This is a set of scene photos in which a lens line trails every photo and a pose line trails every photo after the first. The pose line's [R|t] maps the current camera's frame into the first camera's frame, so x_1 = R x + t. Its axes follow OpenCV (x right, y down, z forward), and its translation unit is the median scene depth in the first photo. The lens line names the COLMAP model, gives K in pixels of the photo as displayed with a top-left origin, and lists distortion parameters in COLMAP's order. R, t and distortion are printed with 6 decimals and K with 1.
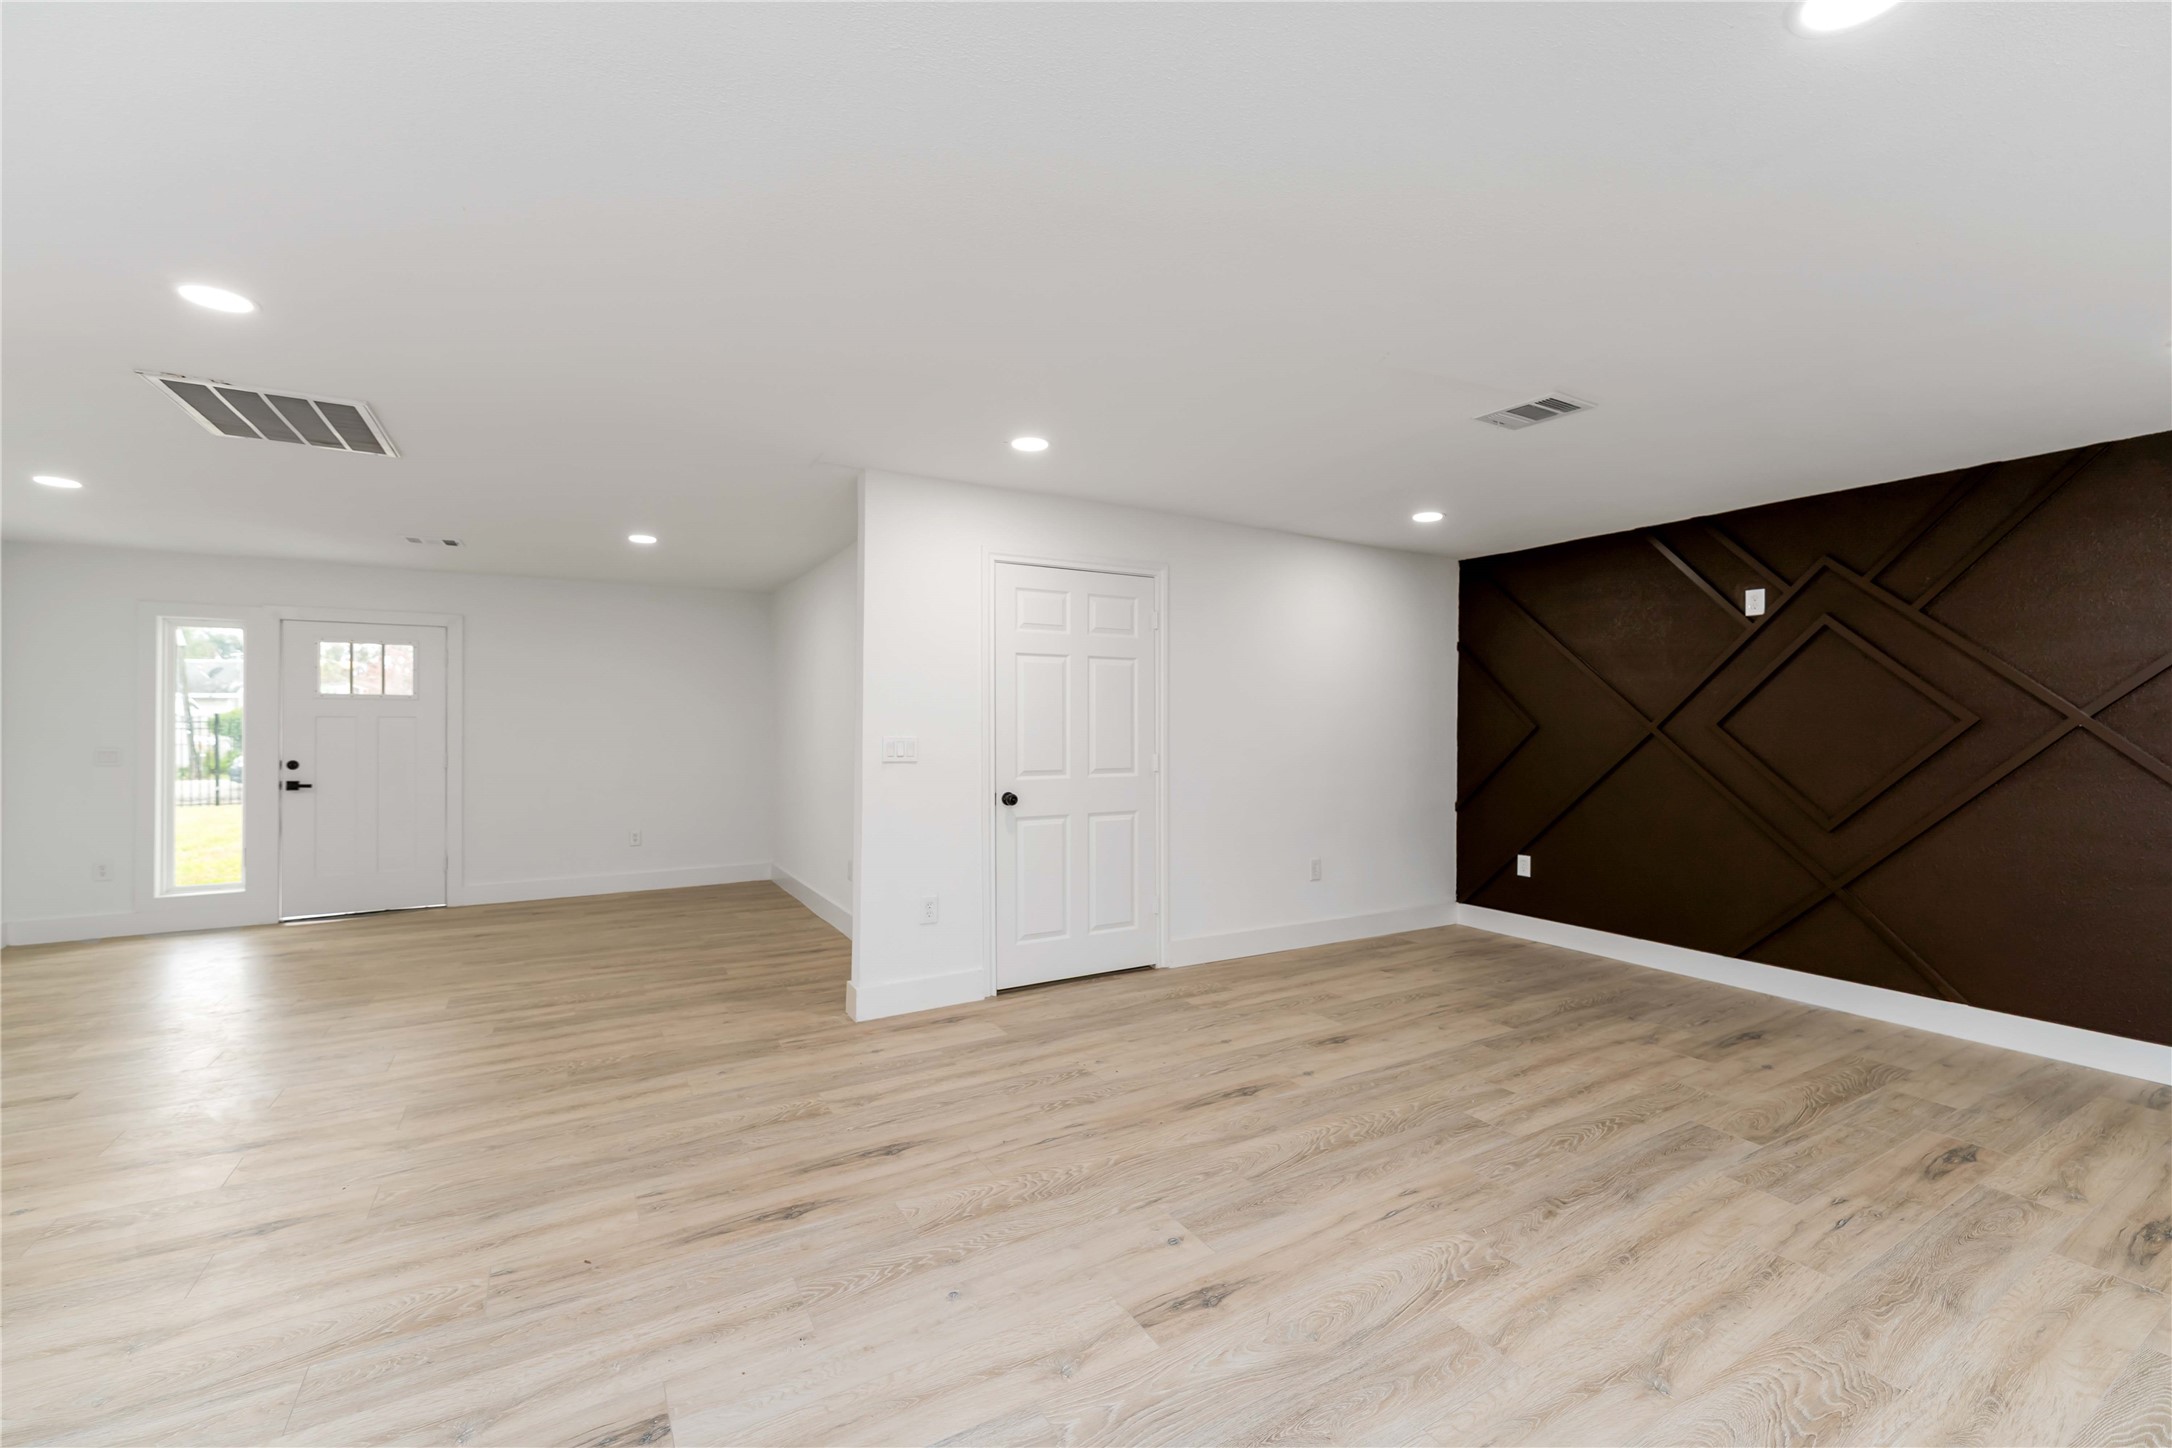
lens RADIAL K [[897.8, 0, 1082.5], [0, 897.8, 723.0], [0, 0, 1]] dist [0.001094, -0.000632]
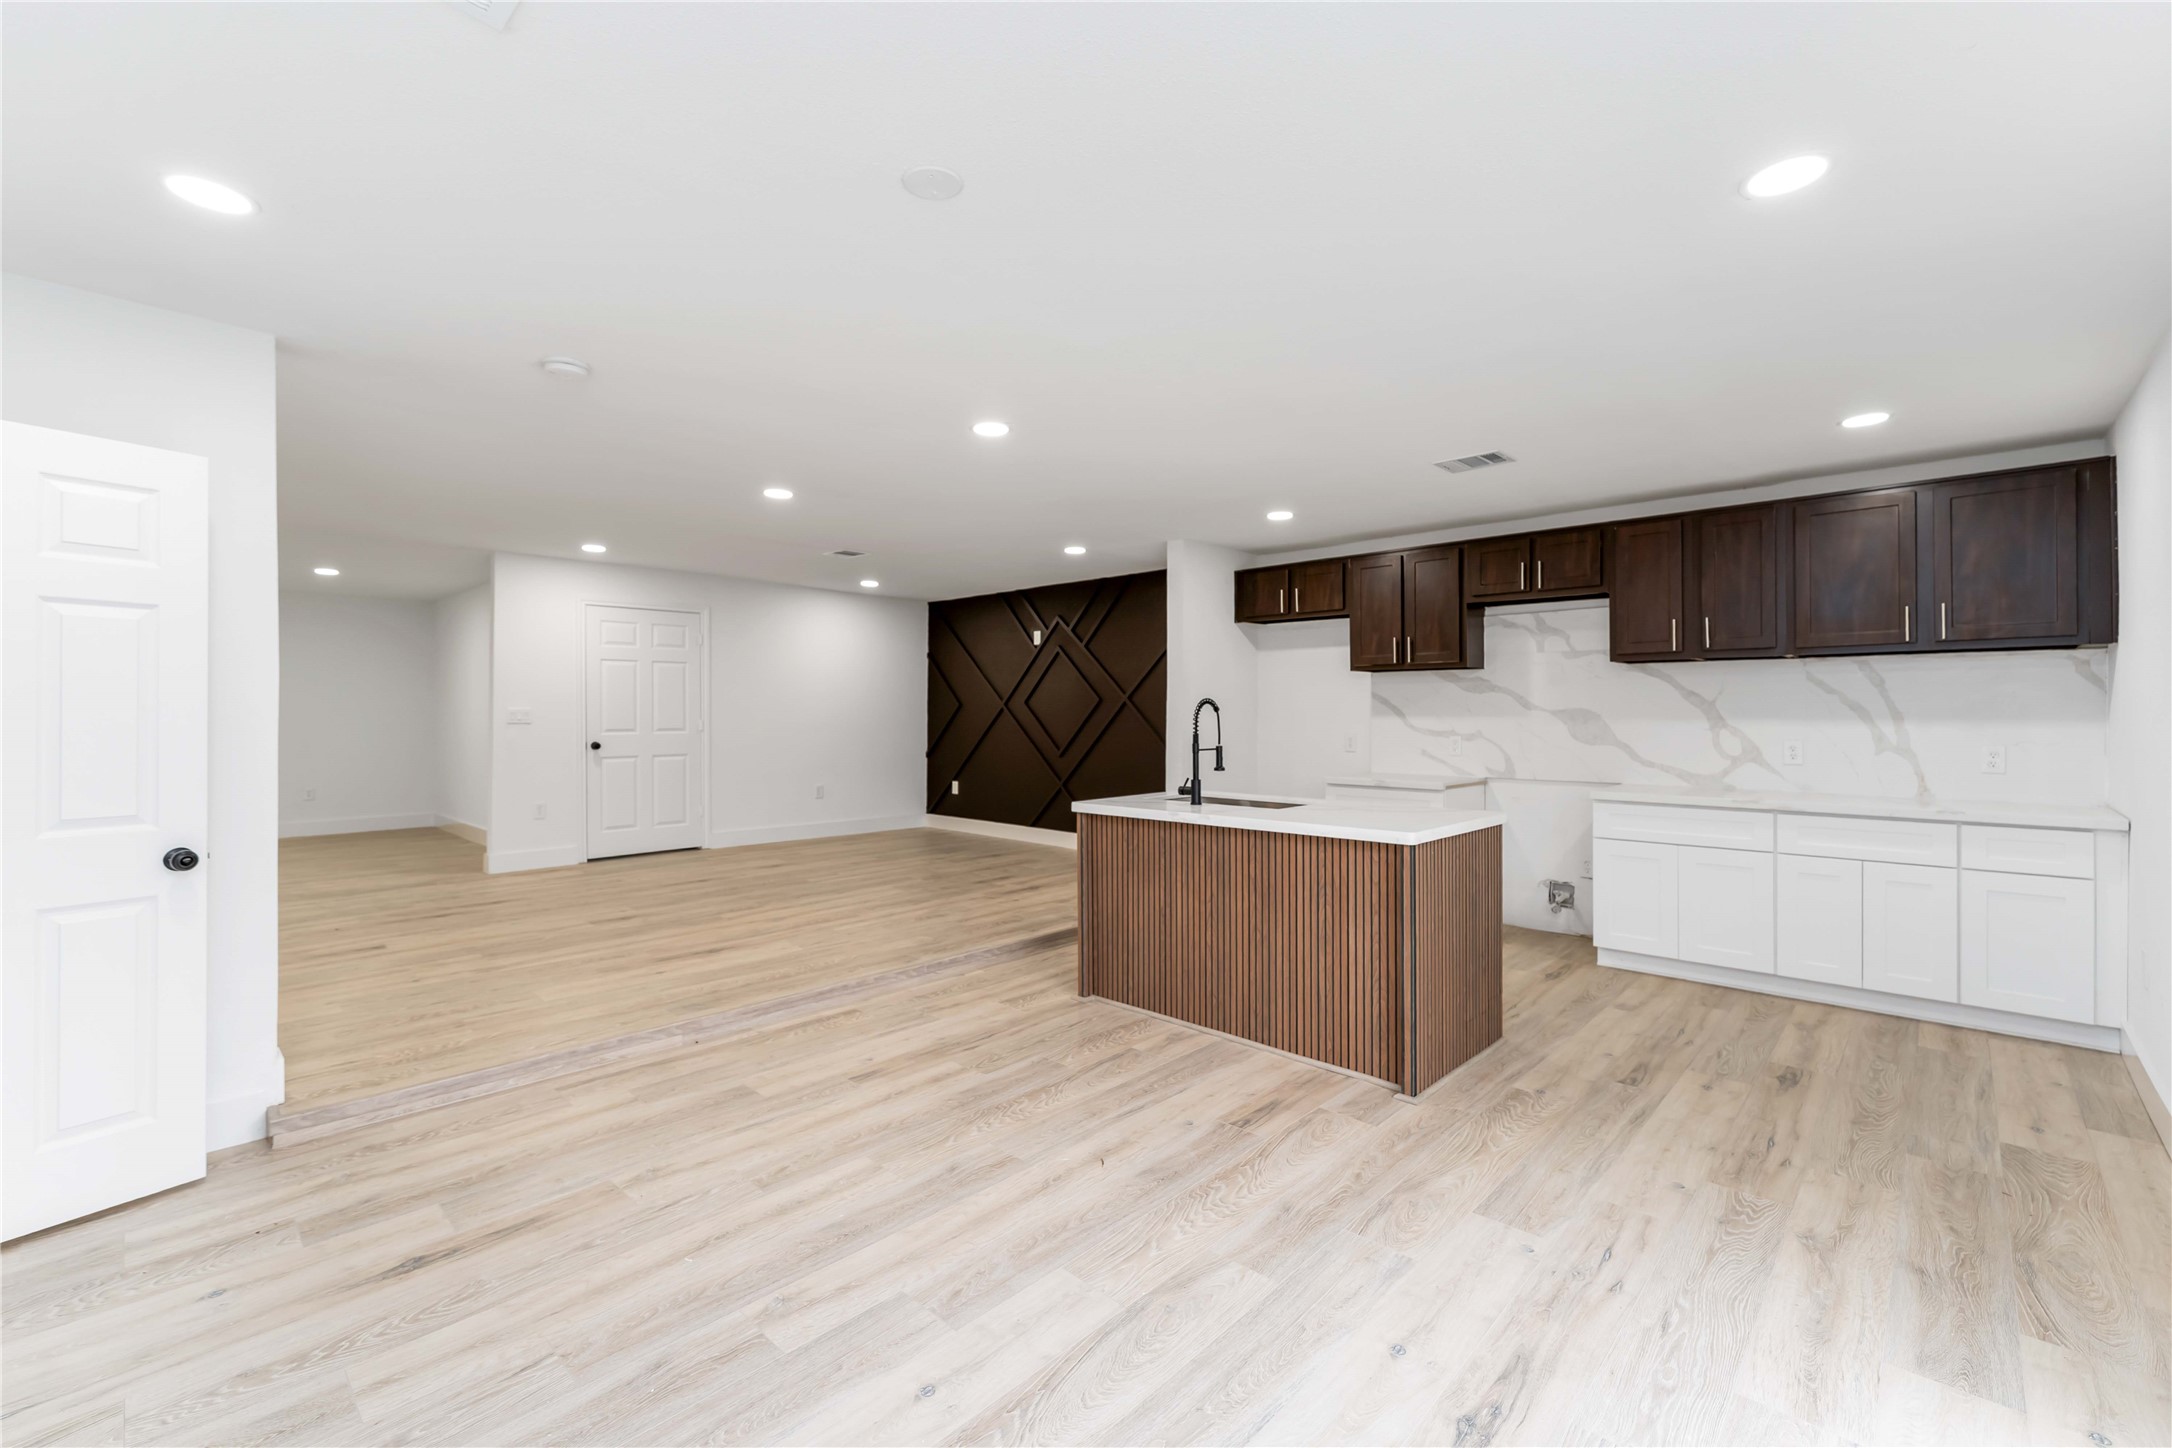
lens RADIAL K [[897.8, 0, 1092.6], [0, 897.8, 719.3], [0, 0, 1]] dist [0.001094, -0.000632]
pose [[0.957376, -0.002474, 0.288835, 0.383995], [0.000059, 0.999965, 0.008370, 0.025338], [-0.288845, -0.007996, 0.957342, -1.040756]]
